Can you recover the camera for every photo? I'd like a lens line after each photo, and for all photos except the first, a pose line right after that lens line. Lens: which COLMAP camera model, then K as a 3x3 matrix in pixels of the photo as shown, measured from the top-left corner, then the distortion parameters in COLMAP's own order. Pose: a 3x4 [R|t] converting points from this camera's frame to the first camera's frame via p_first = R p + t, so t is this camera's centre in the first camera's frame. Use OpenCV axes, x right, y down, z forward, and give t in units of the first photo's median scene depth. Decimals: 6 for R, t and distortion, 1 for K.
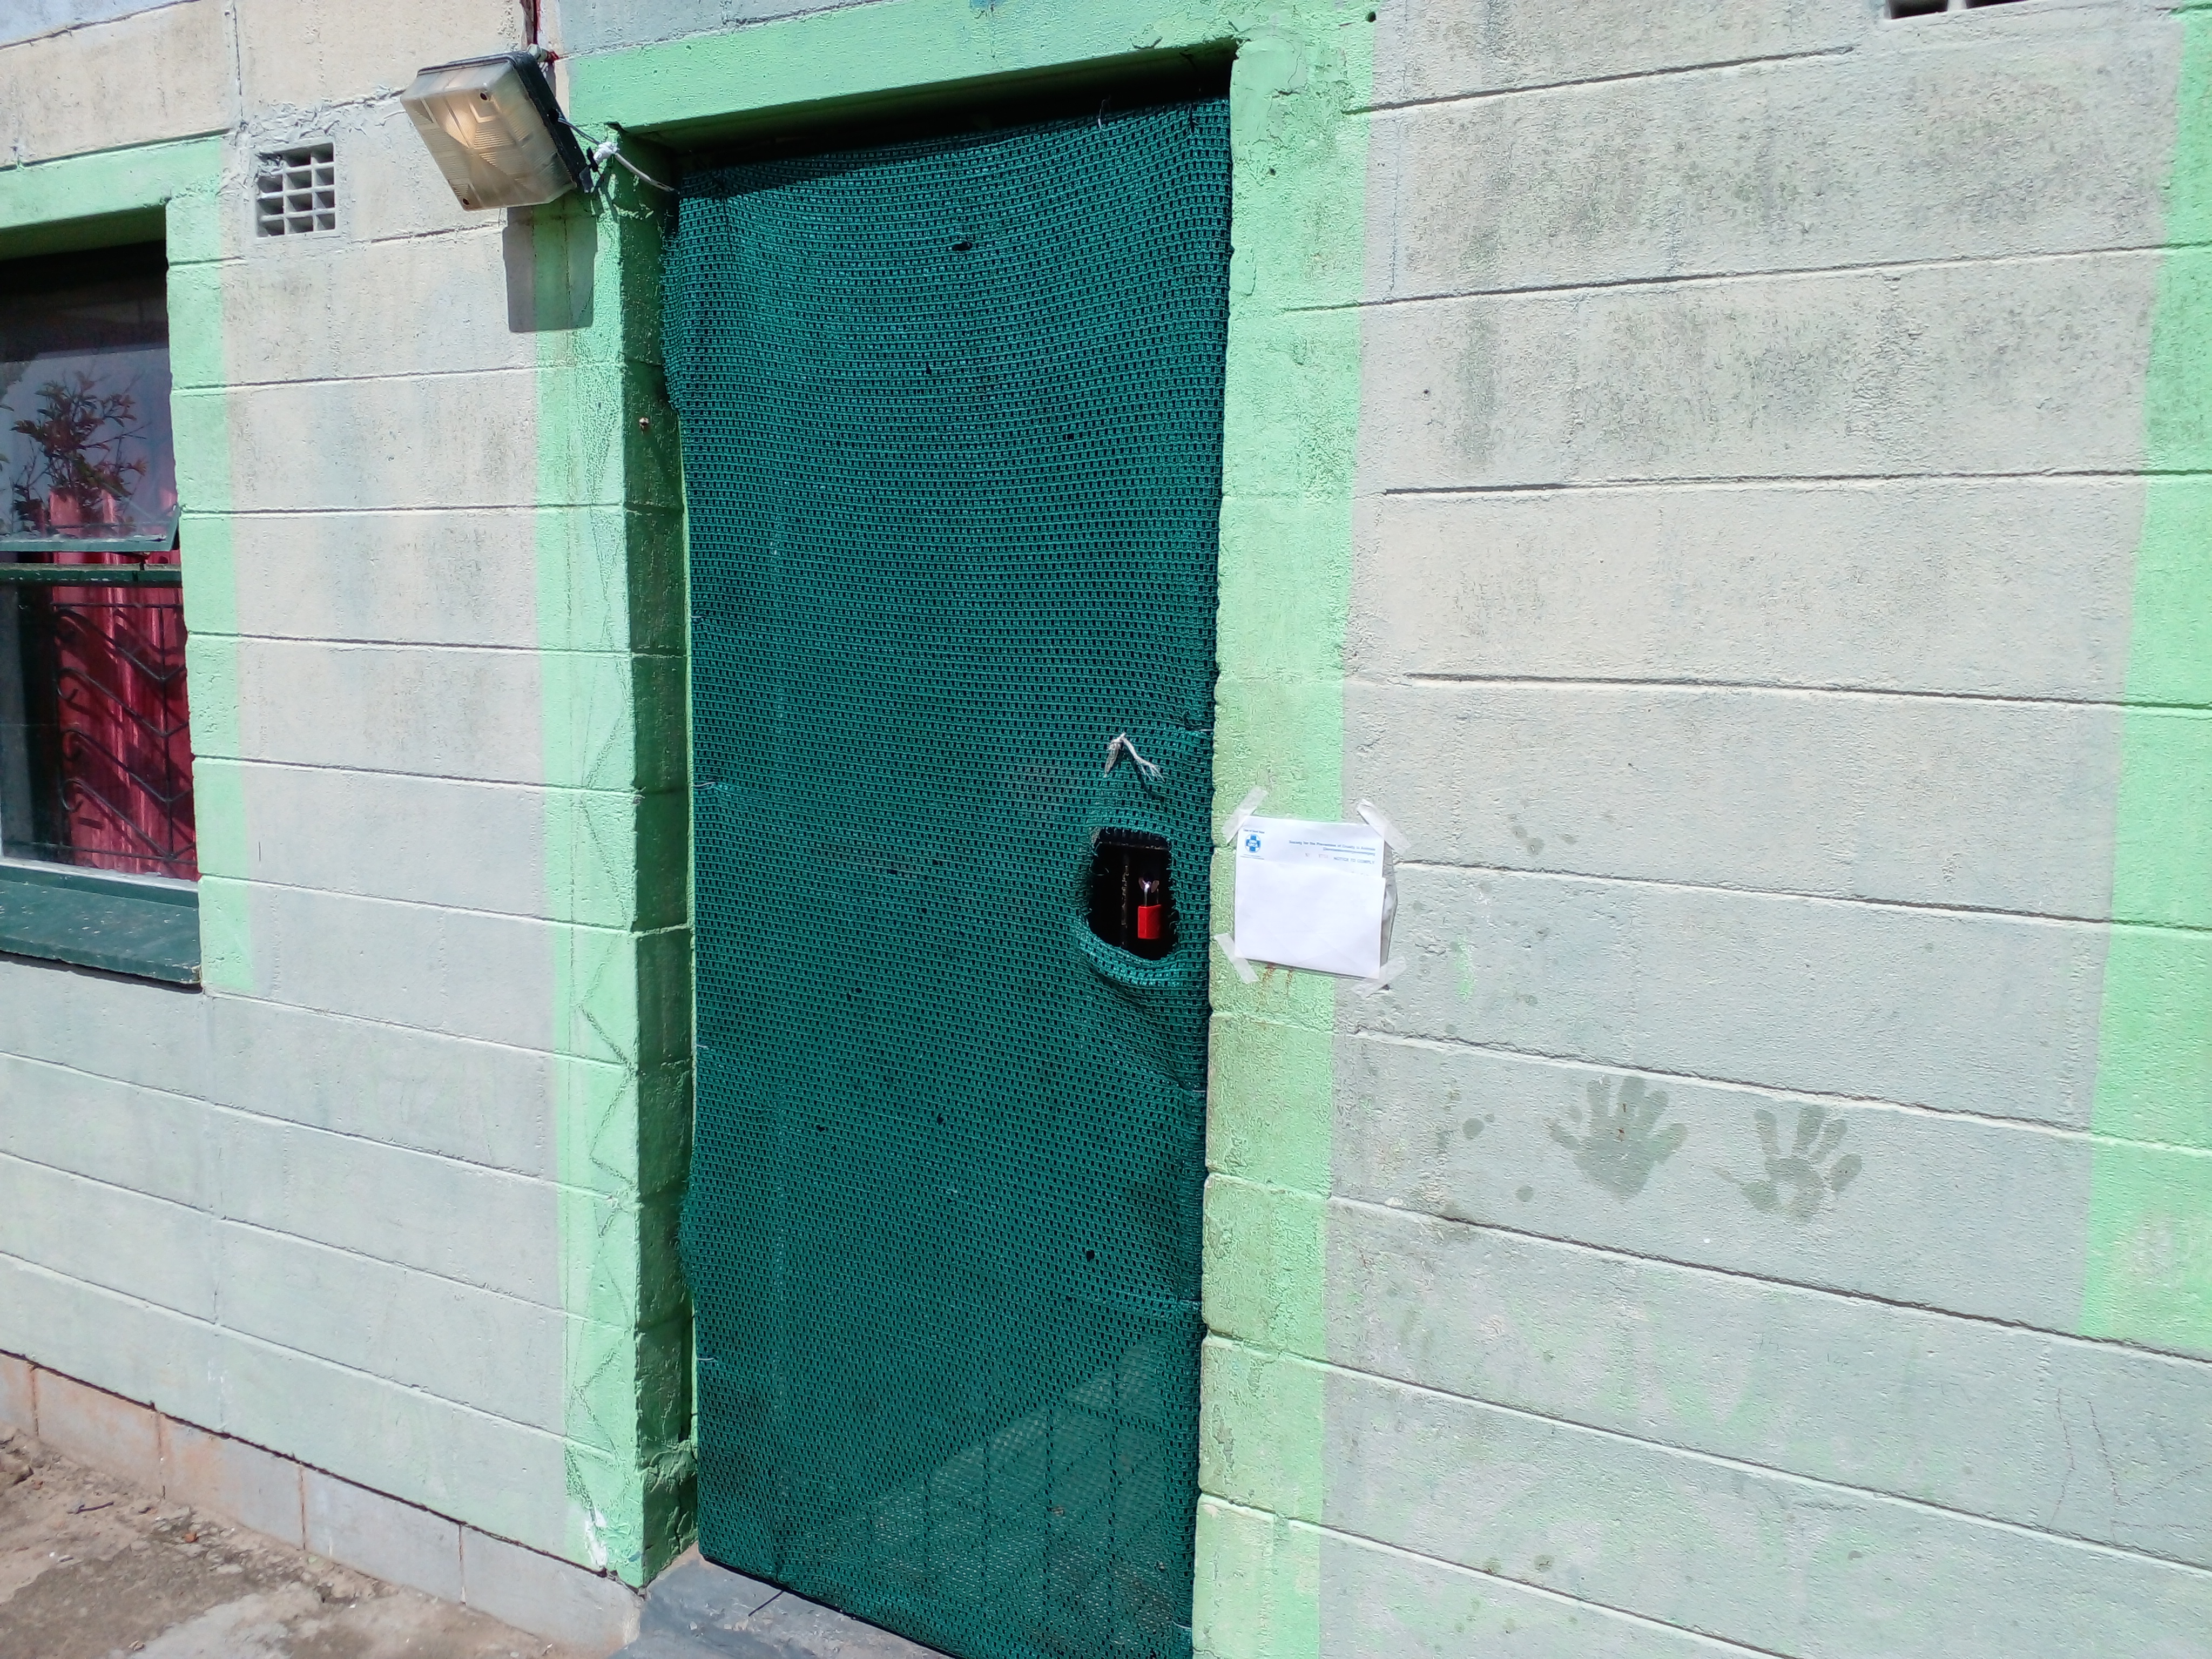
lens RADIAL K [[1776.4, 0, 1105.9], [0, 1776.4, 830.6], [0, 0, 1]] dist [0.014516, -0.055407]
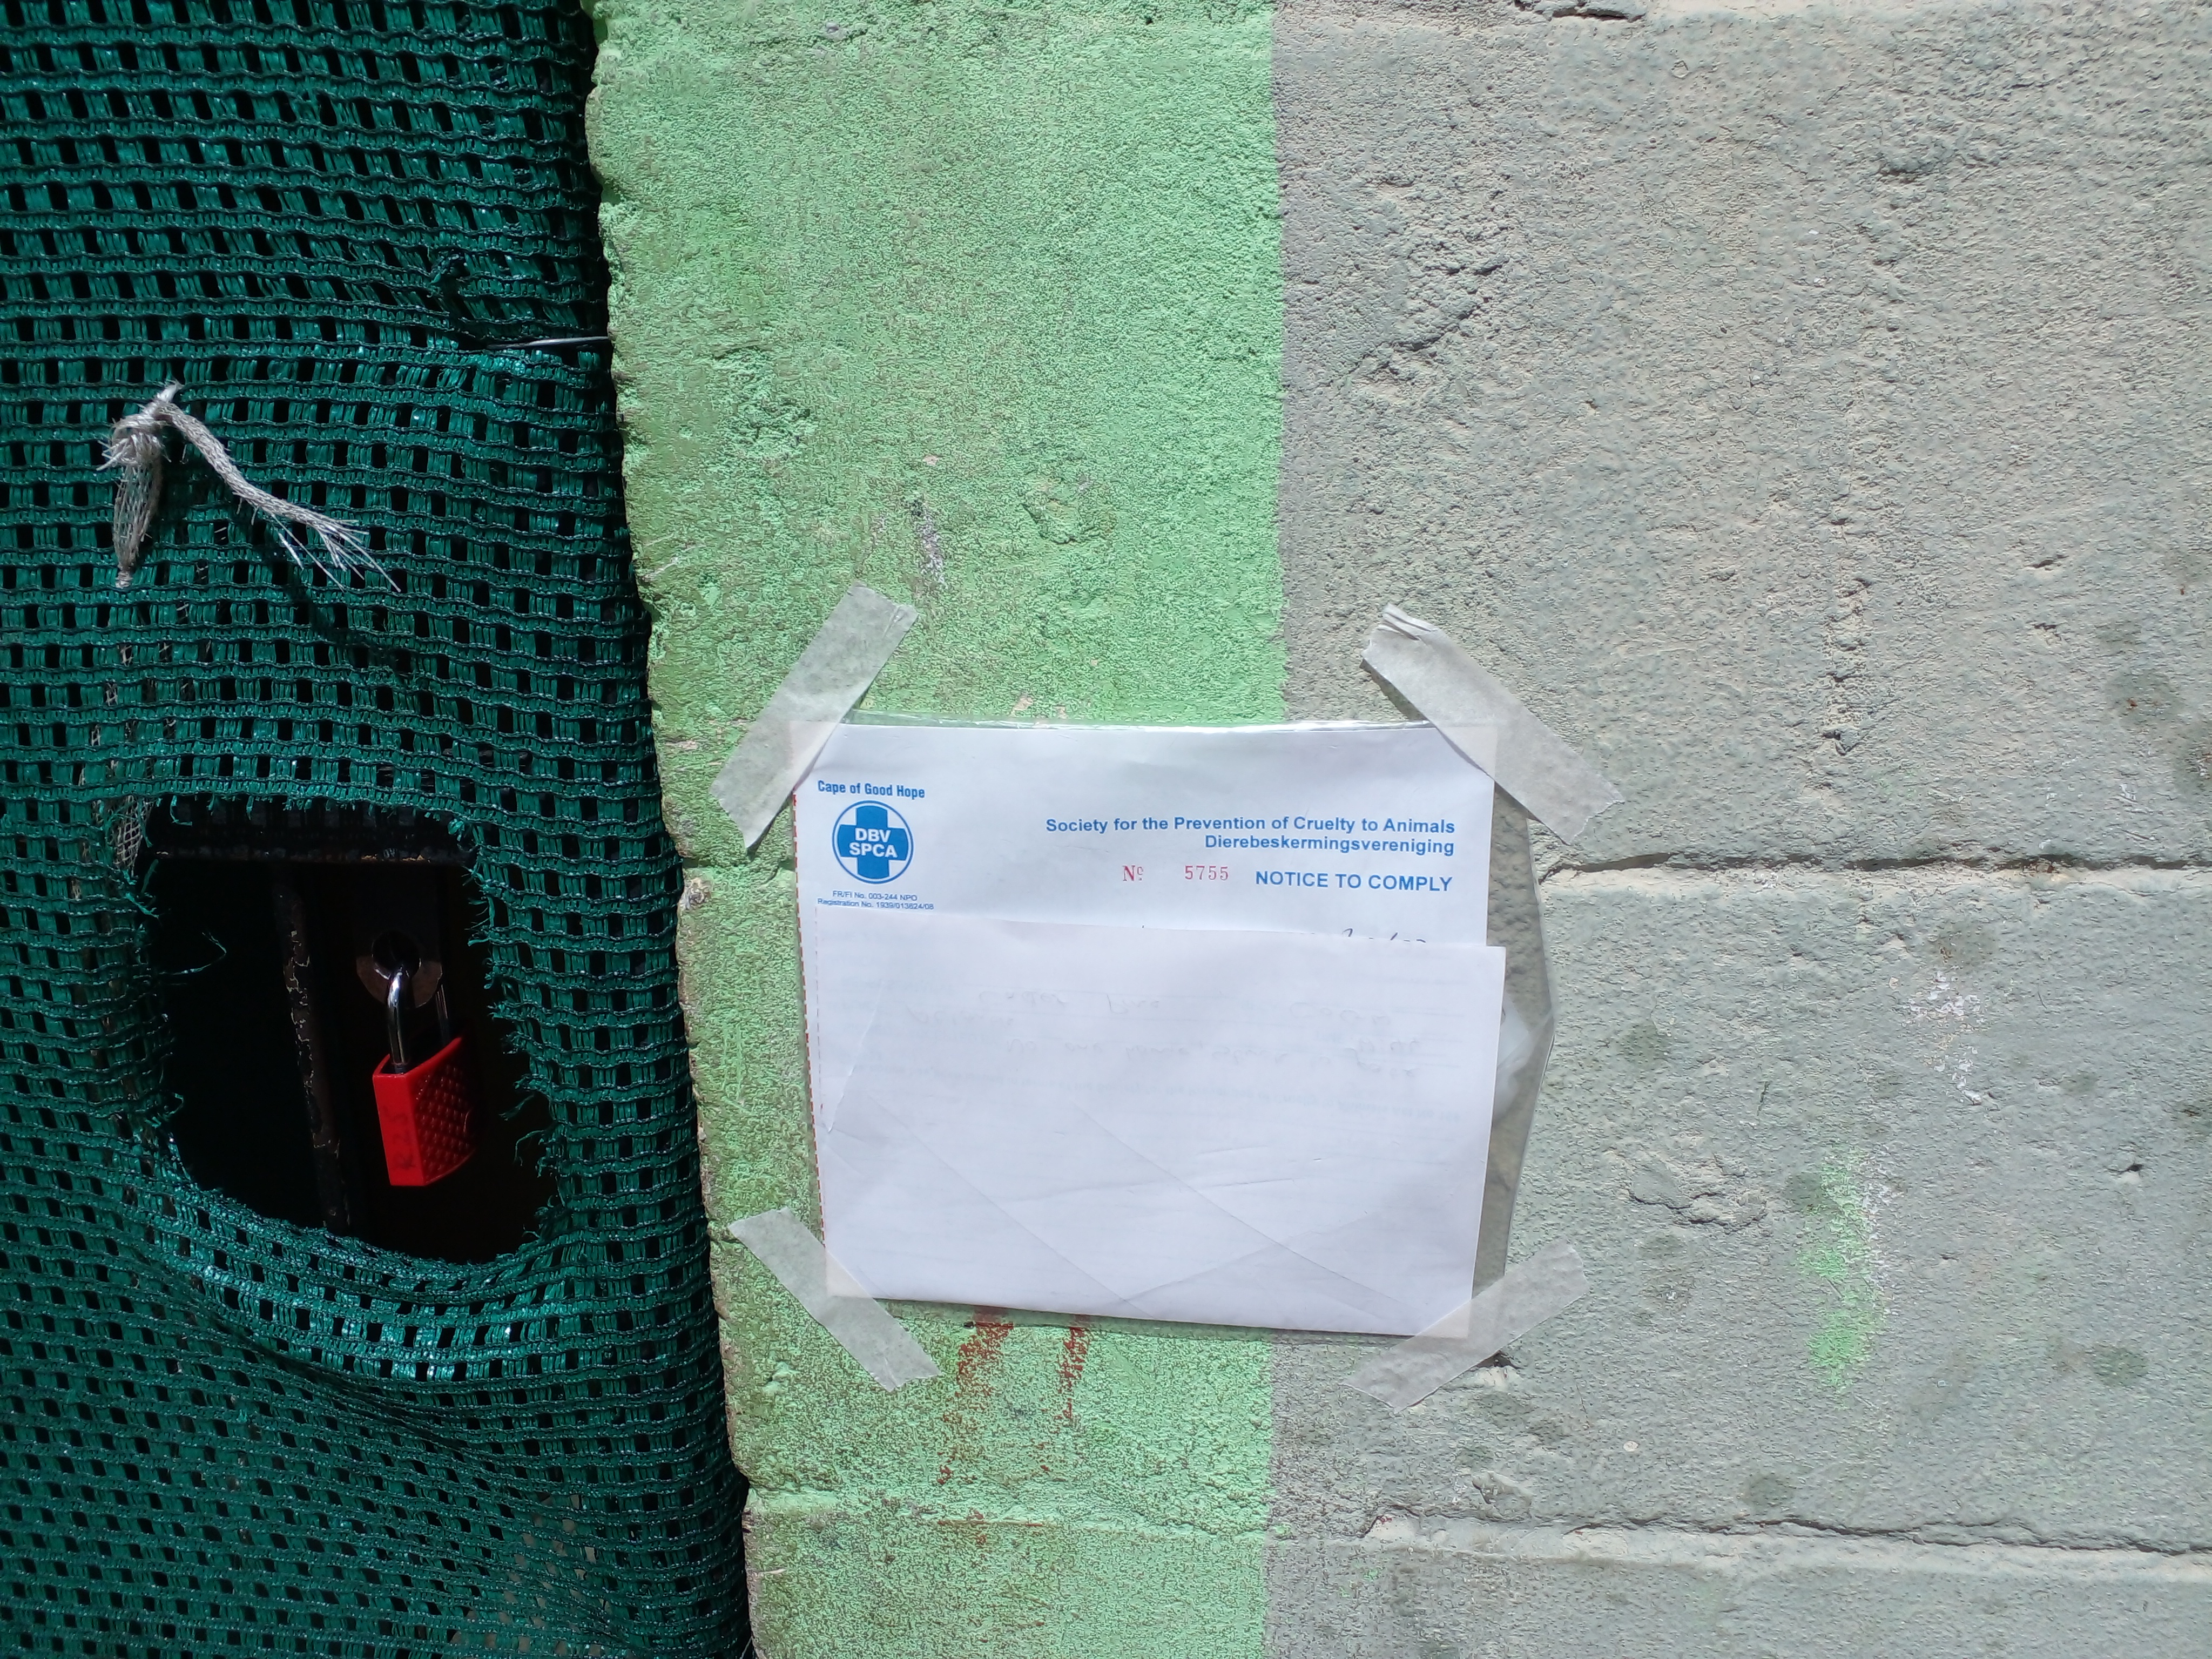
lens RADIAL K [[1776.4, 0, 1044.3], [0, 1776.4, 865.3], [0, 0, 1]] dist [0.014516, -0.055407]
pose [[0.922029, -0.159512, 0.352730, 0.023798], [0.088118, 0.973722, 0.210000, -0.034534], [-0.376959, -0.162544, 0.911856, 0.783444]]
